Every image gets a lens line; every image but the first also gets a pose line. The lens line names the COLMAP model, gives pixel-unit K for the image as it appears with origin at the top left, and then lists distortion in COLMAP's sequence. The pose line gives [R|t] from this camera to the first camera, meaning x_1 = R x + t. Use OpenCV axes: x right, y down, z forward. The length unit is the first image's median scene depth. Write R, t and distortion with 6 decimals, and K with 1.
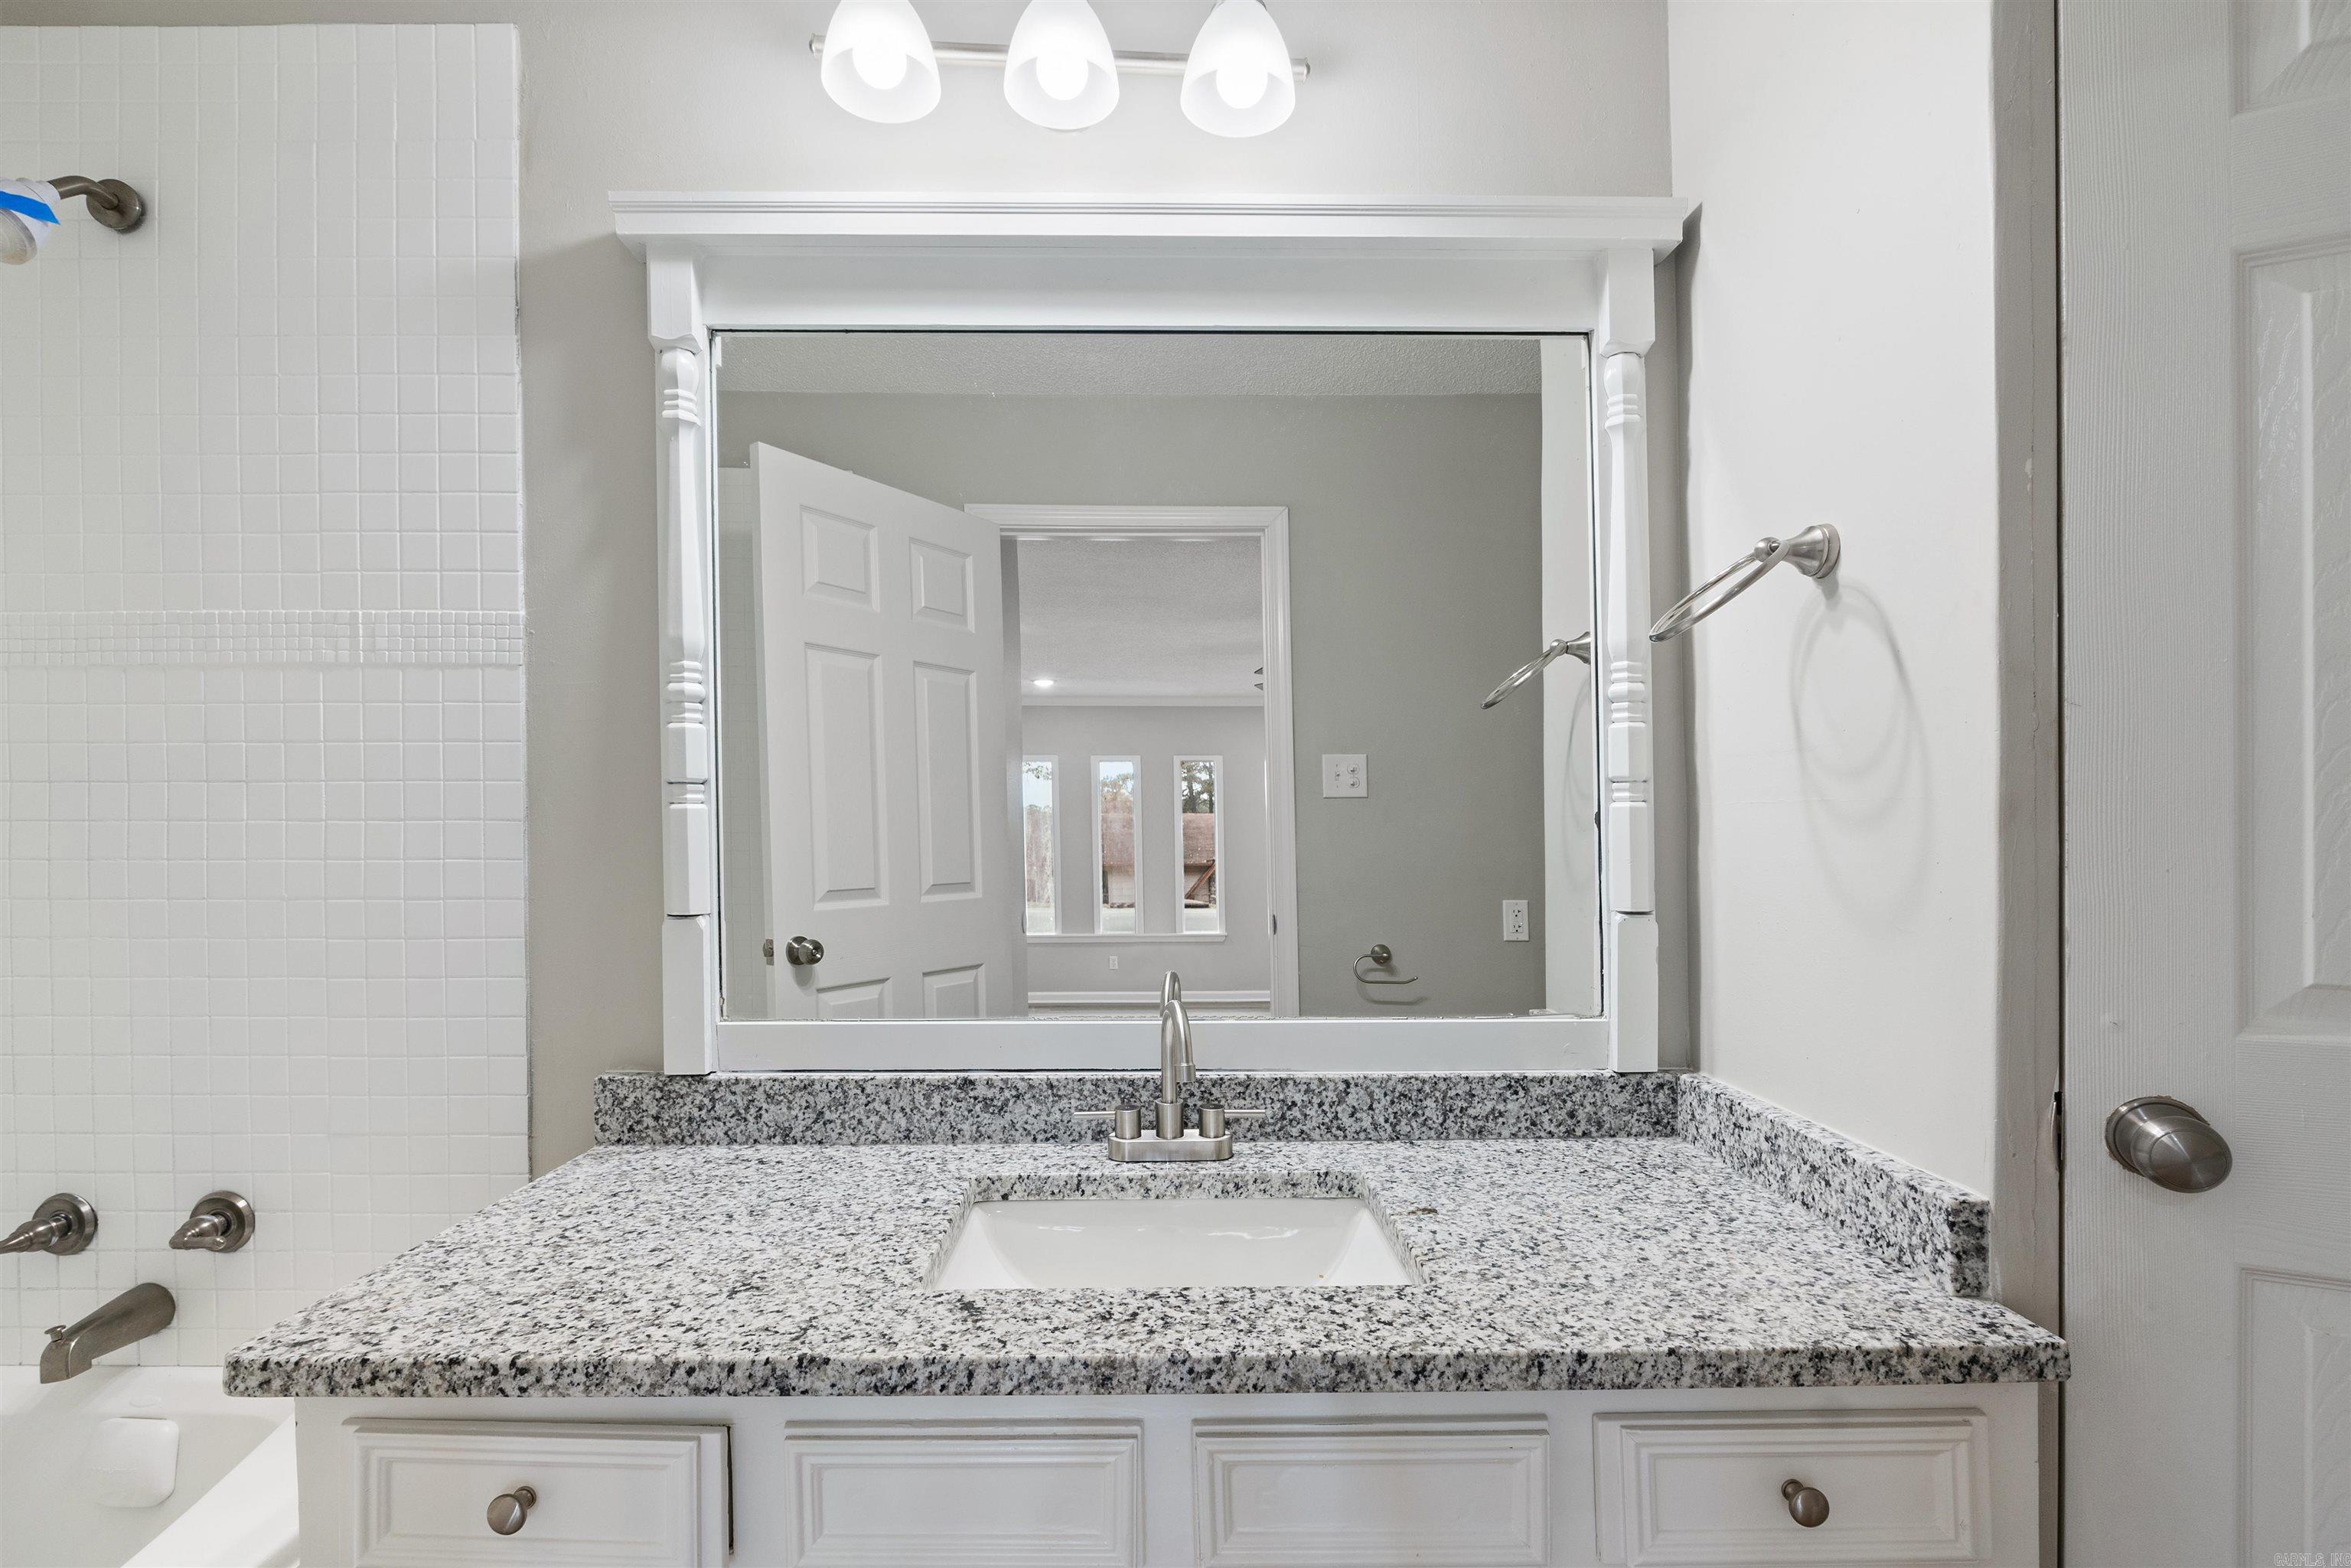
lens RADIAL K [[1073.6, 0, 1162.3], [0, 1073.6, 803.4], [0, 0, 1]] dist [-0.008542, 0.001353]
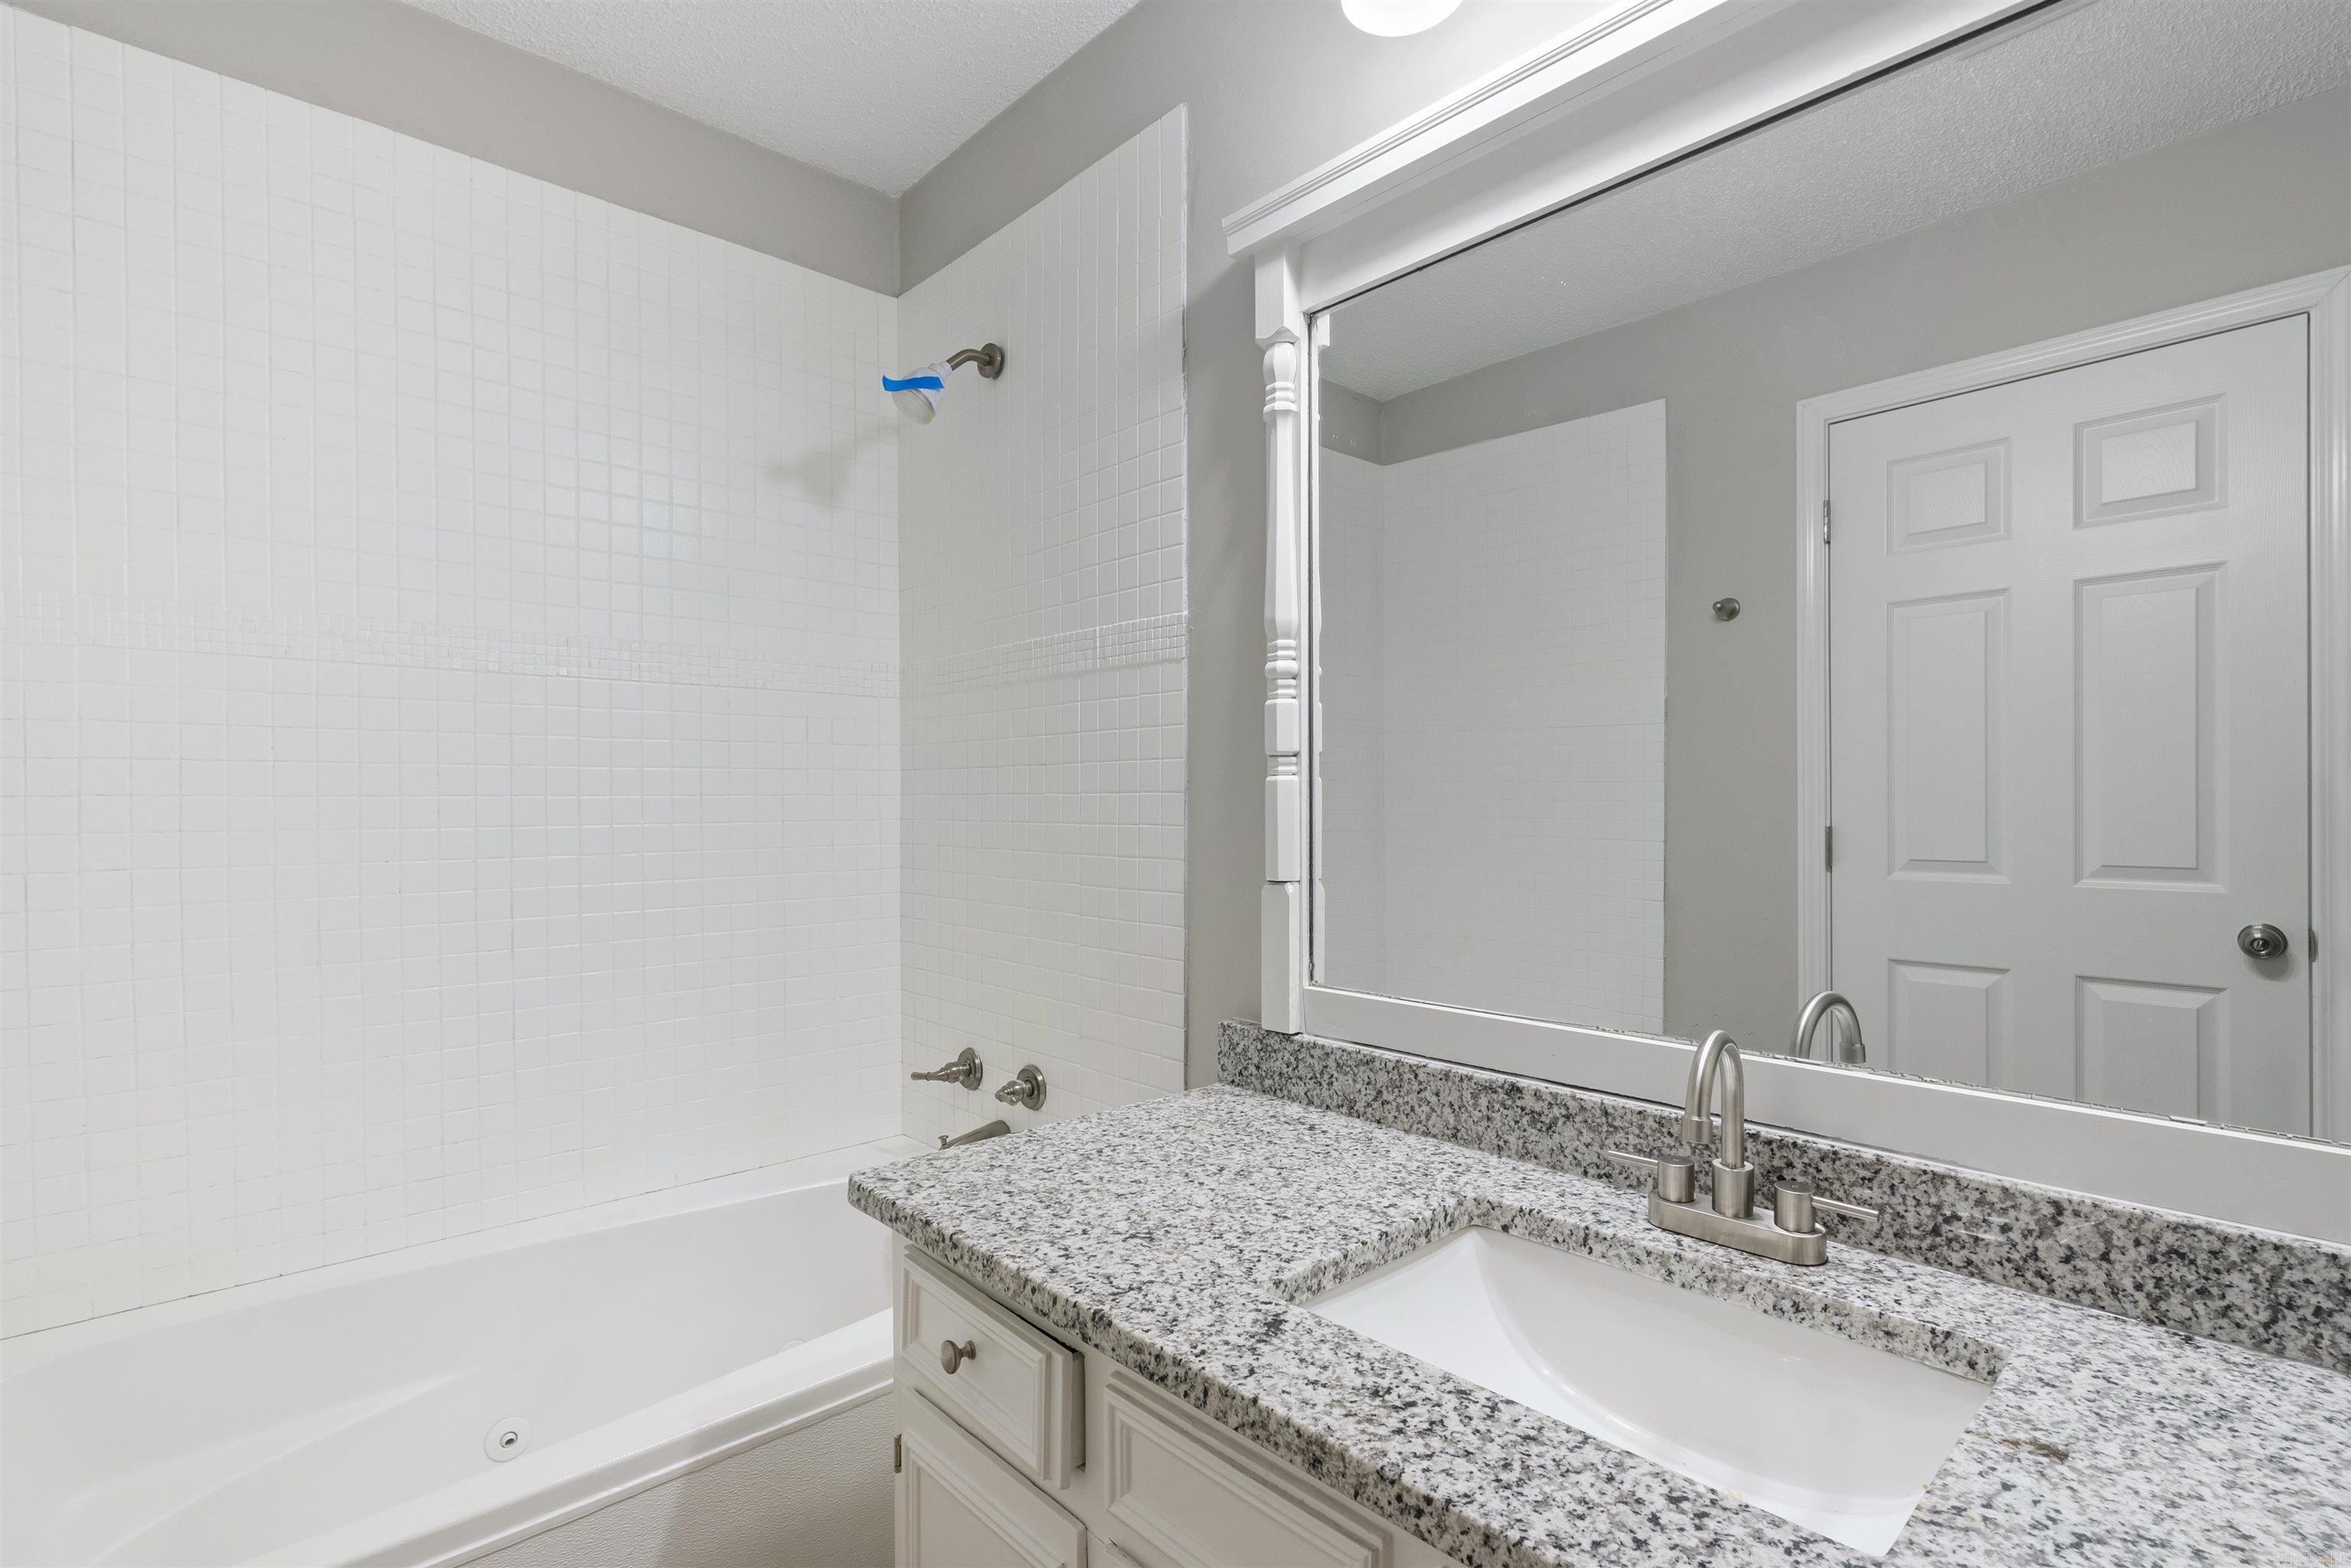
lens RADIAL K [[1092.2, 0, 1174.4], [0, 1092.2, 791.0], [0, 0, 1]] dist [-0.005091, 0.000991]
pose [[0.680330, -0.007707, -0.732865, 0.288132], [0.023567, 0.999658, 0.011365, 0.000859], [0.732527, -0.025004, 0.680279, 0.202173]]
